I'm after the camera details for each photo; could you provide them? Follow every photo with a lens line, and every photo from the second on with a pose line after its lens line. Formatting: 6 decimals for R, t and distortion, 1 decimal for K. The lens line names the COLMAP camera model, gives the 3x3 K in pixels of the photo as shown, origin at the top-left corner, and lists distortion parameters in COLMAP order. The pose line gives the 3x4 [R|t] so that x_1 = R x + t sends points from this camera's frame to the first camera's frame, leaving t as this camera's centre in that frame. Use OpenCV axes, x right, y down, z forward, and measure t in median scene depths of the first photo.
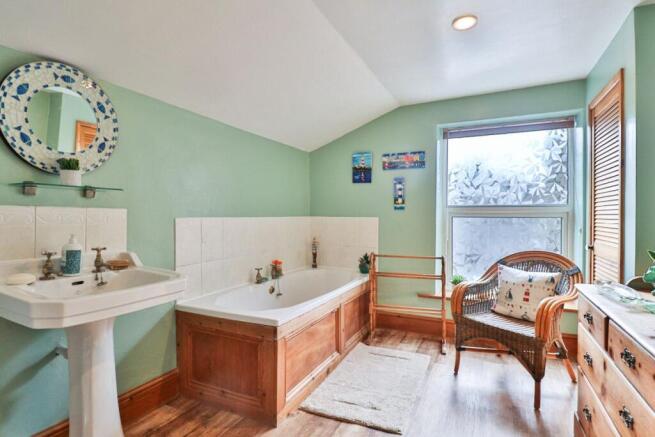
lens RADIAL K [[338.7, 0, 330.4], [0, 338.7, 214.0], [0, 0, 1]] dist [0.000427, -0.000535]
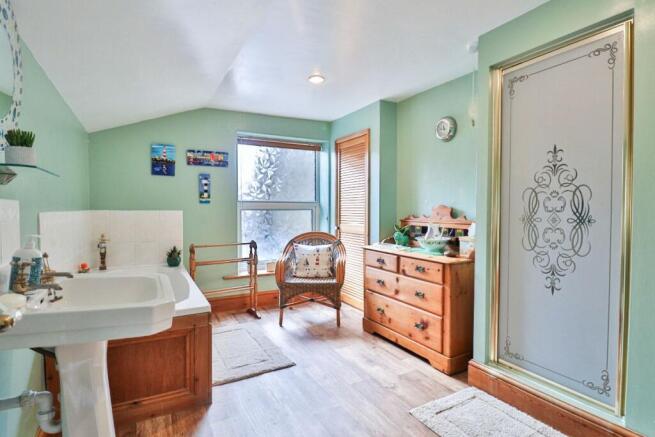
lens RADIAL K [[338.7, 0, 330.4], [0, 338.7, 214.0], [0, 0, 1]] dist [0.000427, -0.000535]
pose [[0.608915, -0.015500, 0.793084, -0.416632], [-0.000097, 0.999808, 0.019615, 0.000068], [-0.793235, -0.012021, 0.608796, 0.022352]]
